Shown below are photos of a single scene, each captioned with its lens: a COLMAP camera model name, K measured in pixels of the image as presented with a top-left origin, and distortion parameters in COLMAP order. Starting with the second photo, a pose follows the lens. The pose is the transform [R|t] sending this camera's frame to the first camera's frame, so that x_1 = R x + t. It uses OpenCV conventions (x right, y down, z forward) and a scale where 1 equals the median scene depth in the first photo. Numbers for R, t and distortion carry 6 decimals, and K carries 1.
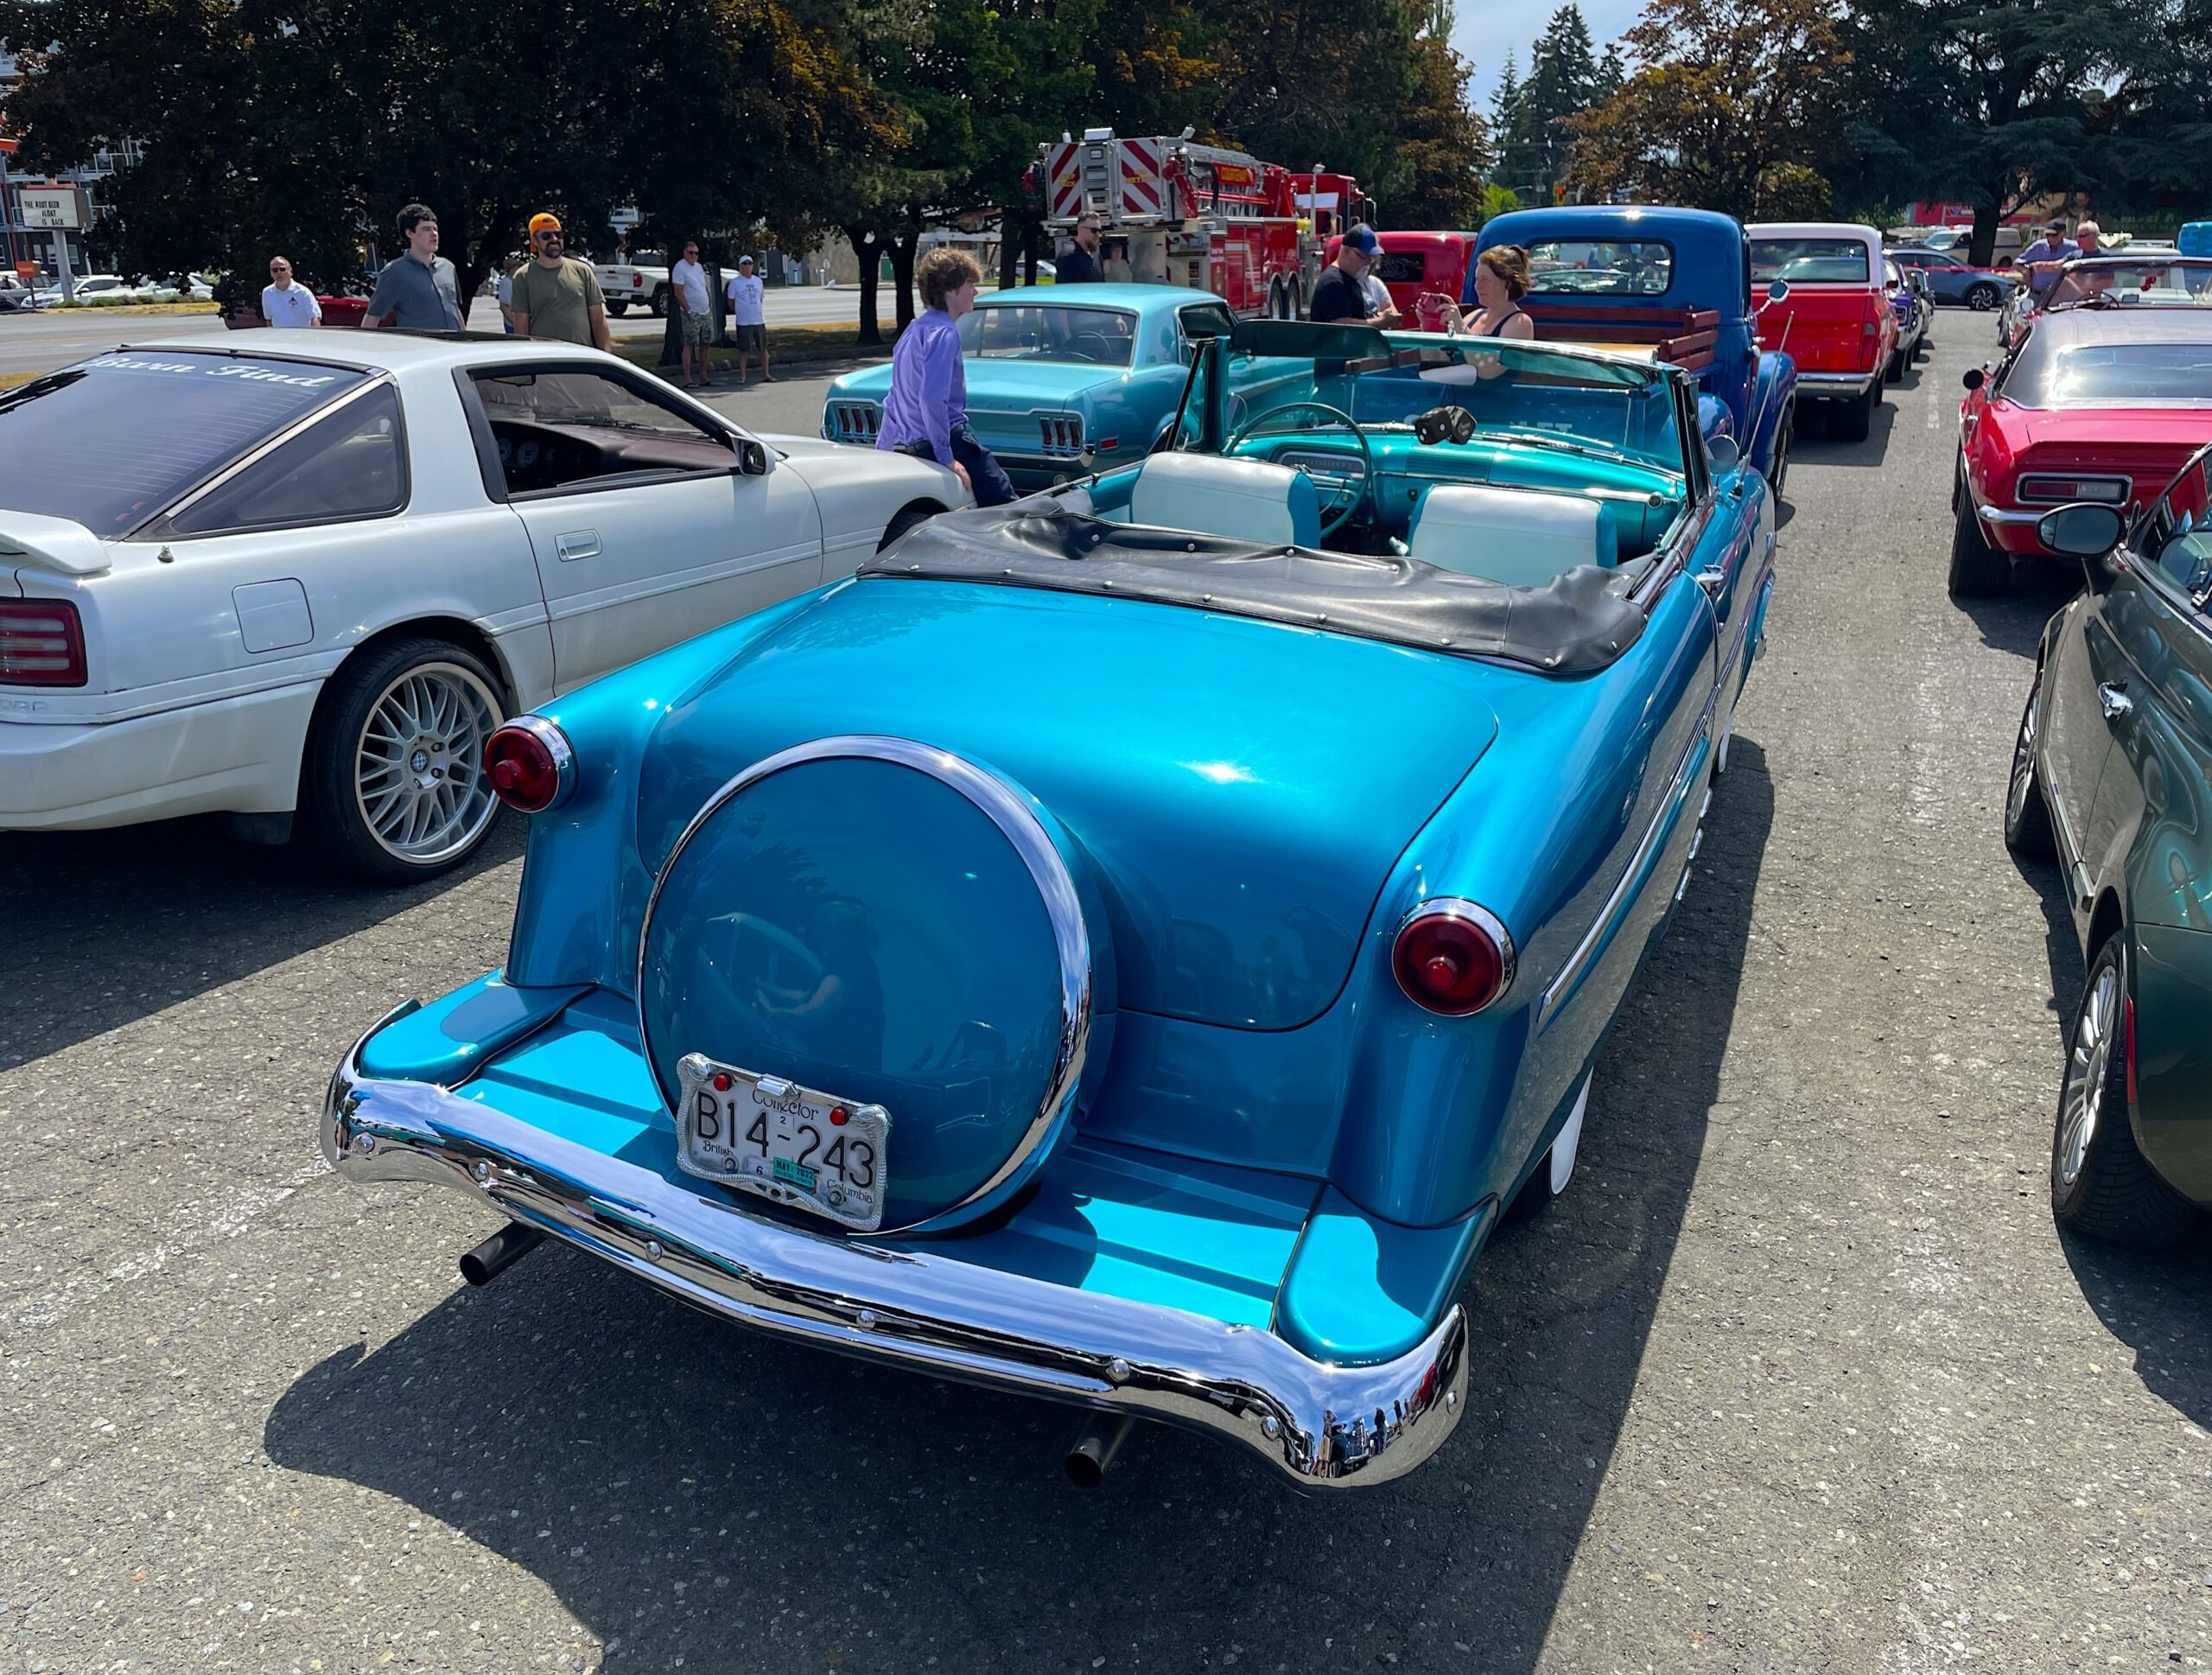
lens RADIAL K [[1717.2, 0, 1103.9], [0, 1717.2, 807.6], [0, 0, 1]] dist [0.083628, -0.111155]
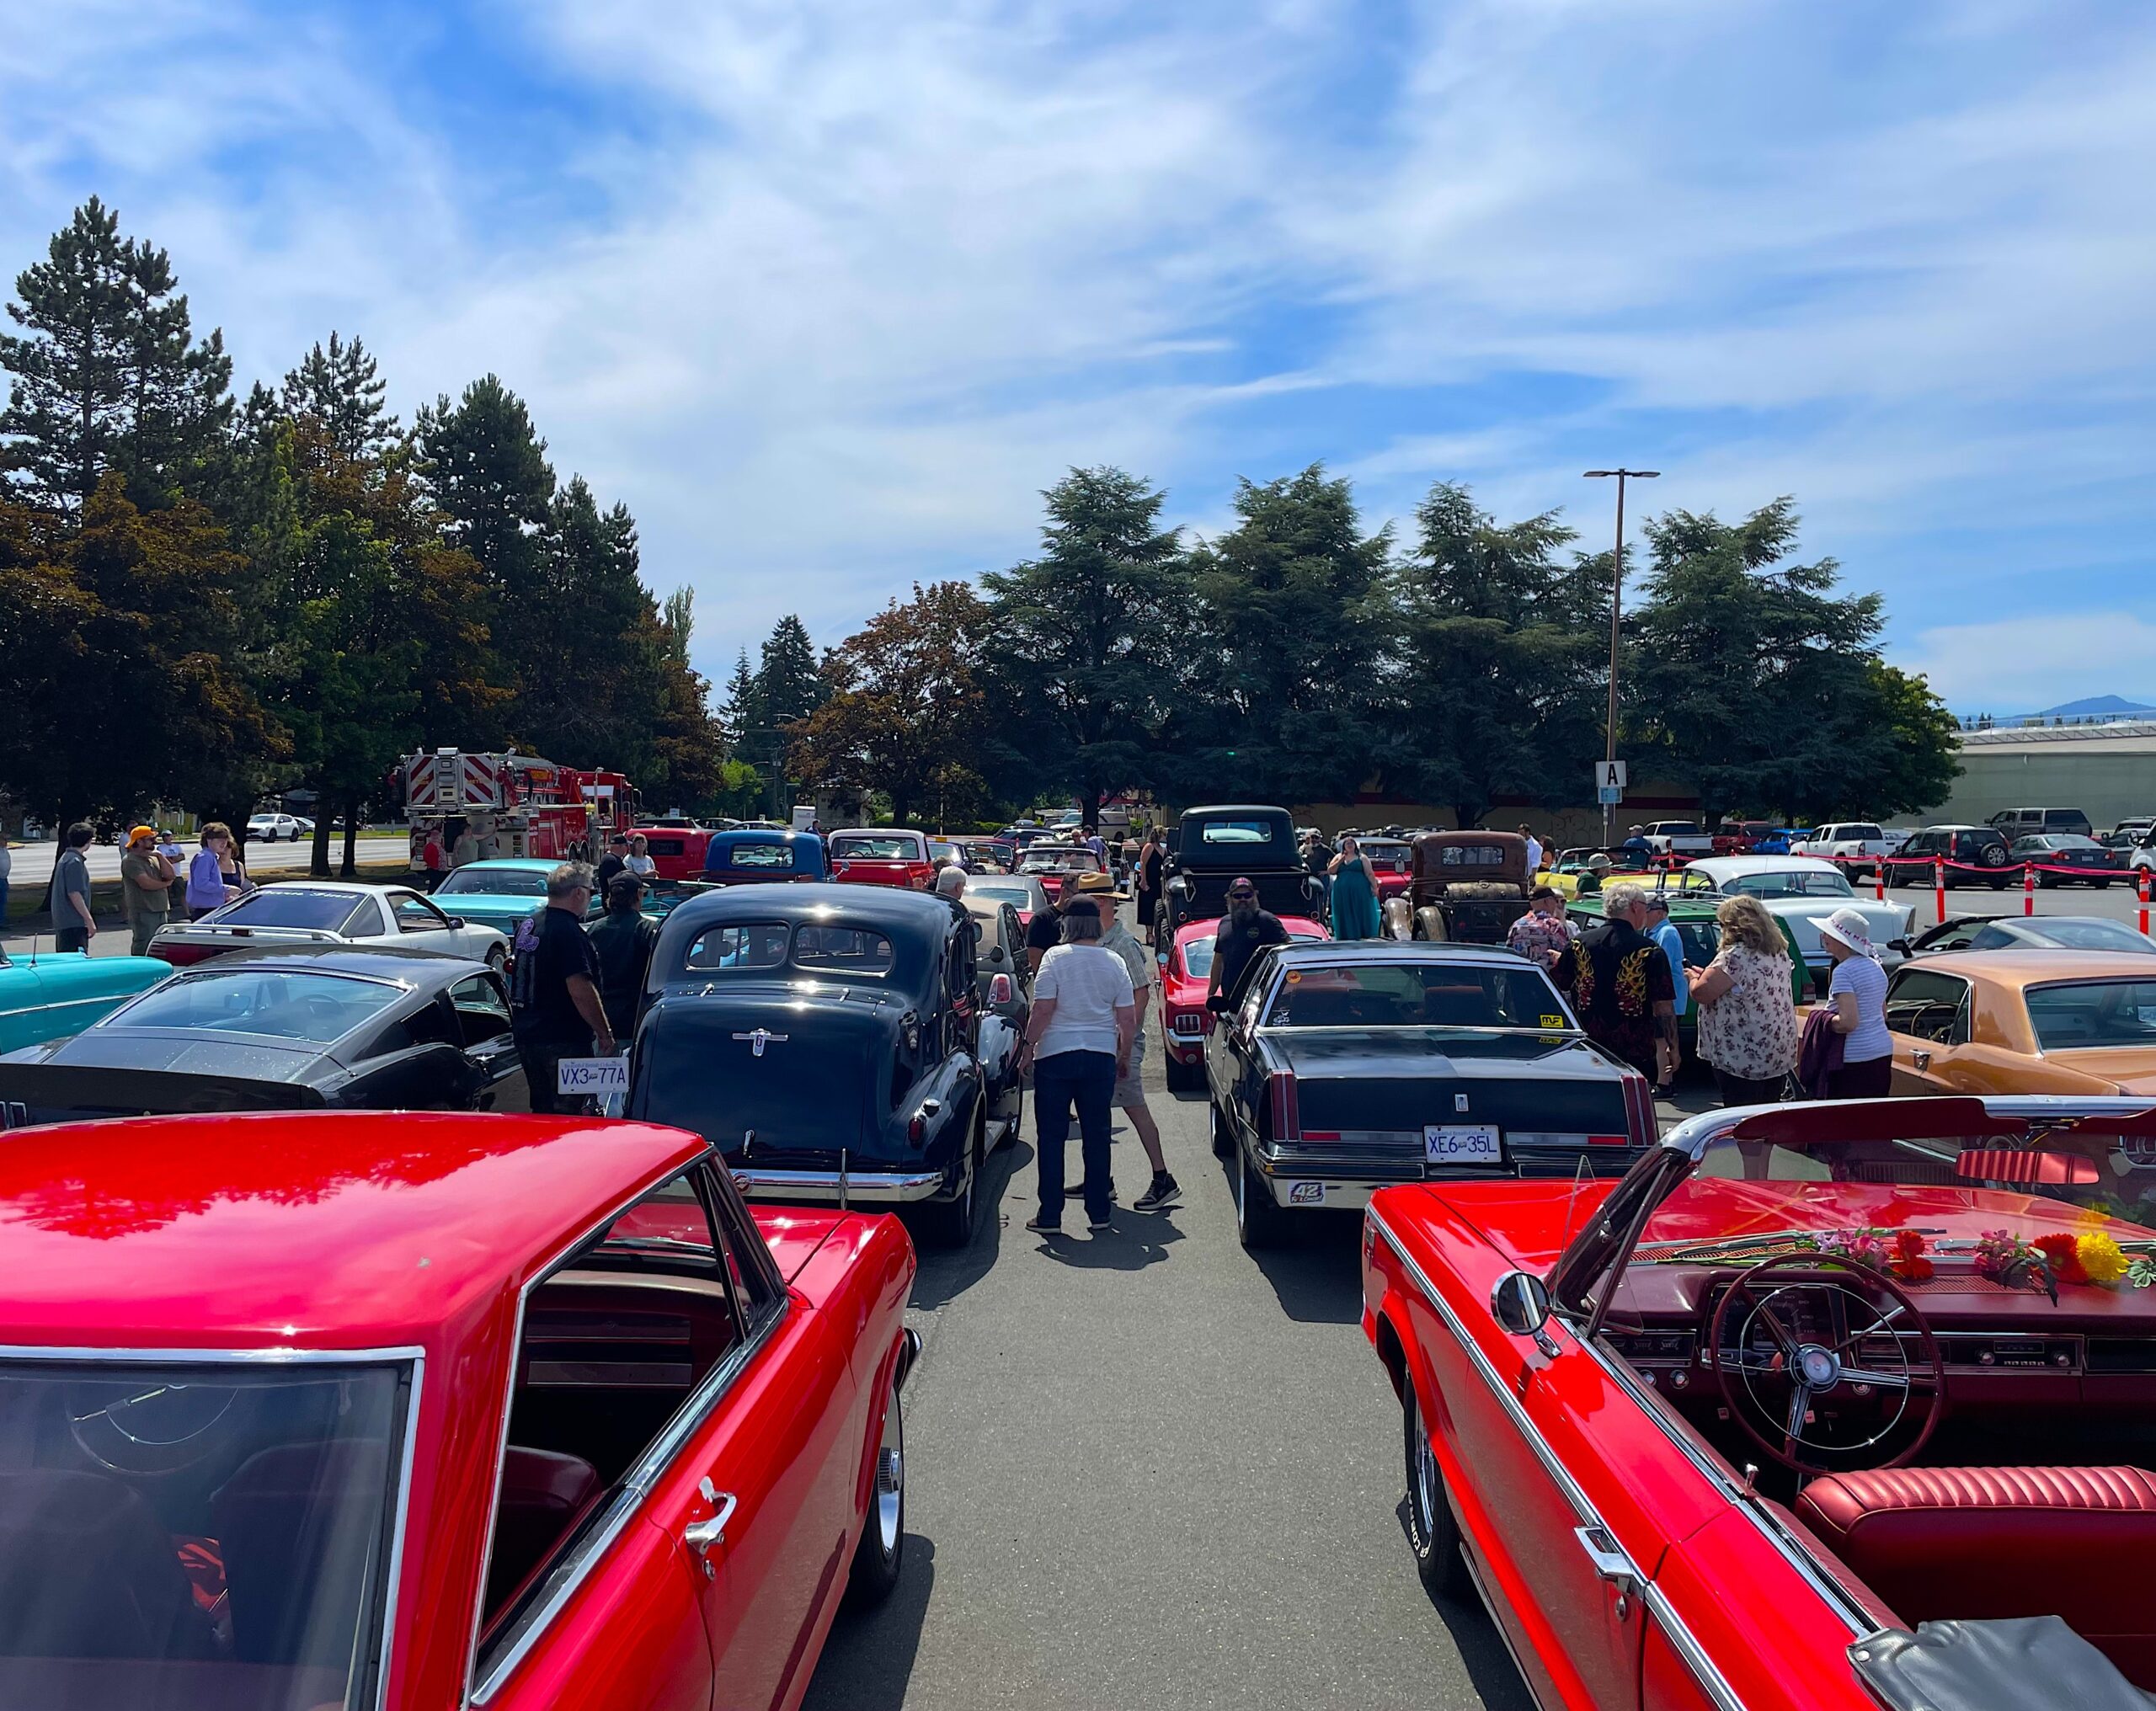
lens RADIAL K [[1782.6, 0, 1078.0], [0, 1782.6, 855.5], [0, 0, 1]] dist [0.074422, -0.135410]
pose [[0.922300, 0.006554, 0.386420, -0.059825], [0.102072, 0.960223, -0.259911, 0.084803], [-0.372752, 0.279158, 0.884944, -0.306121]]
